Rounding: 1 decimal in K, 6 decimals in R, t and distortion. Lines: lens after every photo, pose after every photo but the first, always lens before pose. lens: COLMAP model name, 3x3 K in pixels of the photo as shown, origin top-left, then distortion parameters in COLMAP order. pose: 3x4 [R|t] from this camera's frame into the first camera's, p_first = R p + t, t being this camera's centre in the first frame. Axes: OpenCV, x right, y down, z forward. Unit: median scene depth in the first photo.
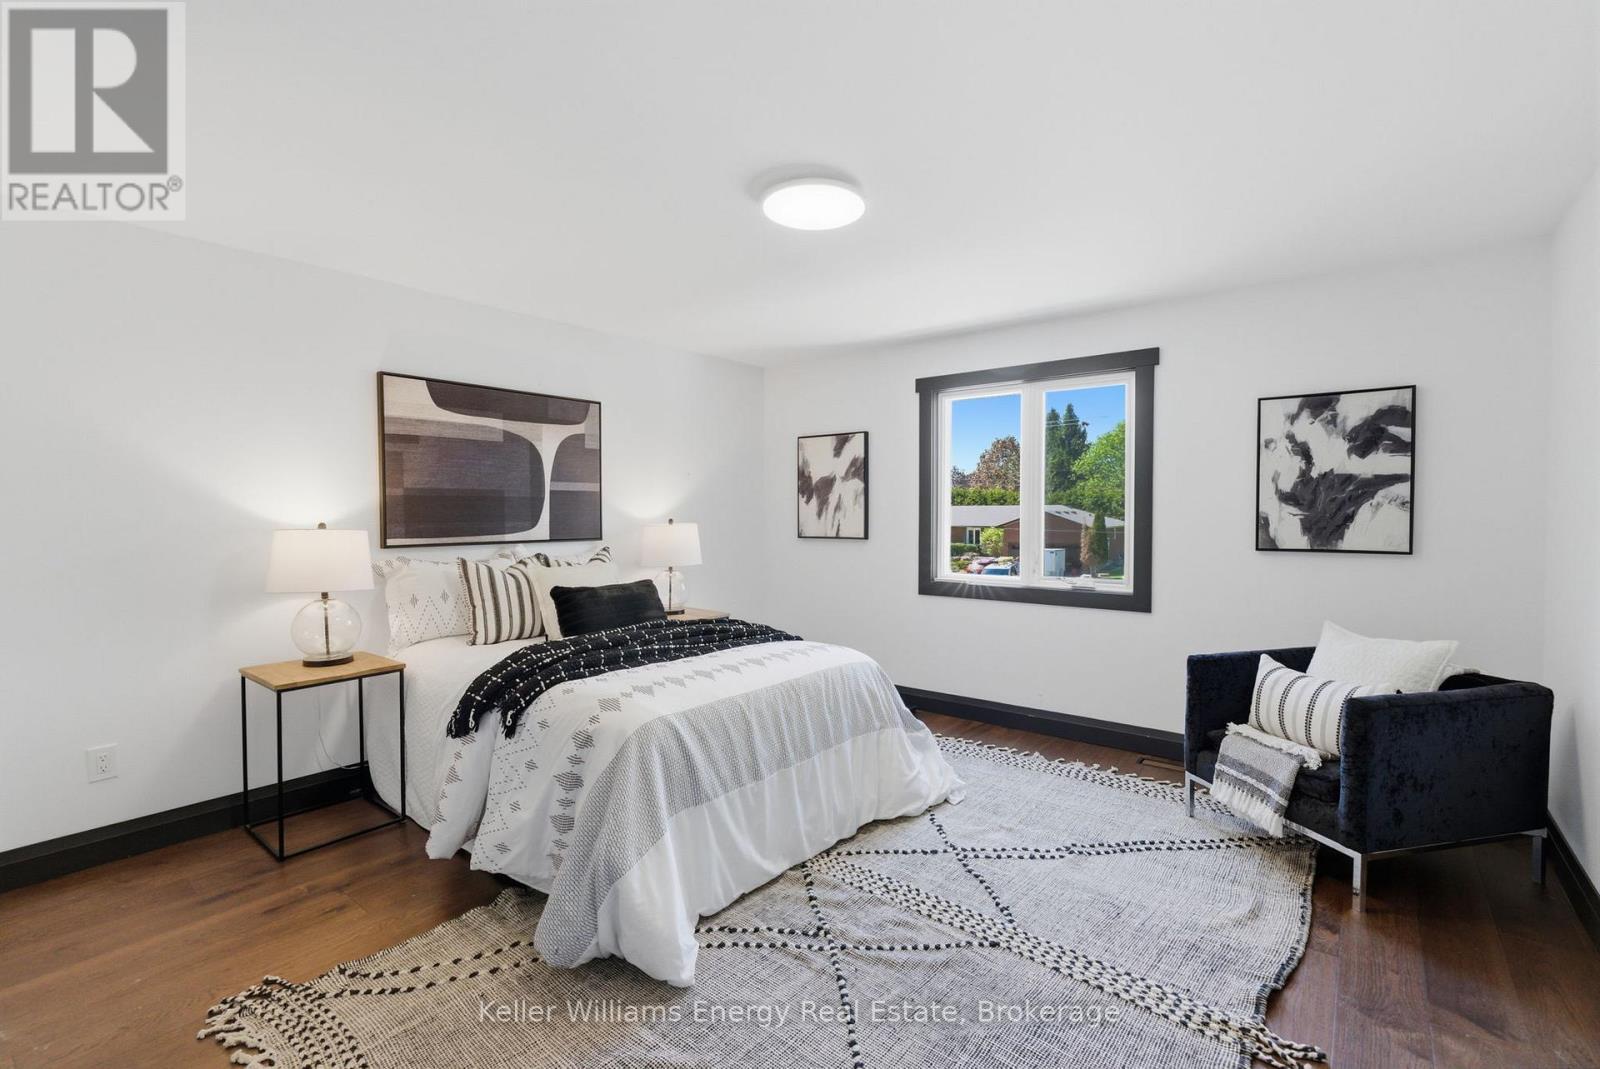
lens RADIAL K [[725.2, 0, 800.0], [0, 725.2, 528.2], [0, 0, 1]] dist [-0.003997, 0.002420]
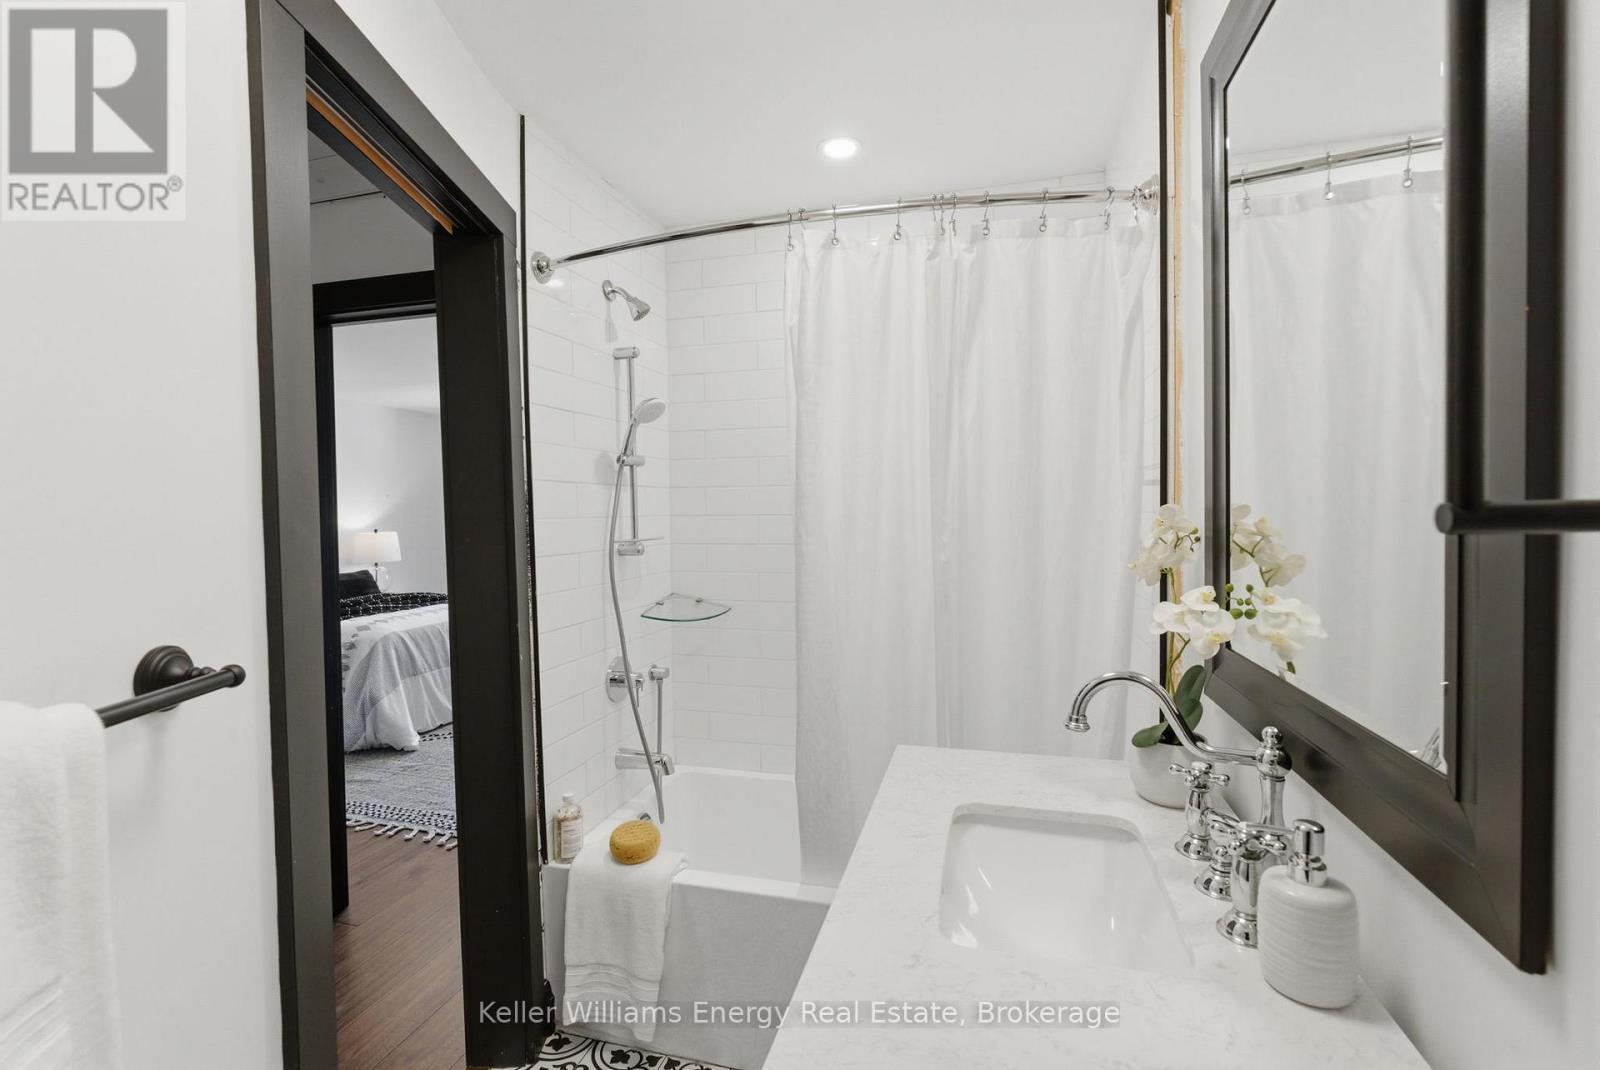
lens RADIAL K [[725.2, 0, 802.0], [0, 725.2, 532.1], [0, 0, 1]] dist [-0.003997, 0.002420]
pose [[0.919956, -0.018881, 0.391567, 0.061032], [0.016487, 0.999819, 0.009476, -0.011091], [-0.391675, -0.002262, 0.920101, -1.222827]]
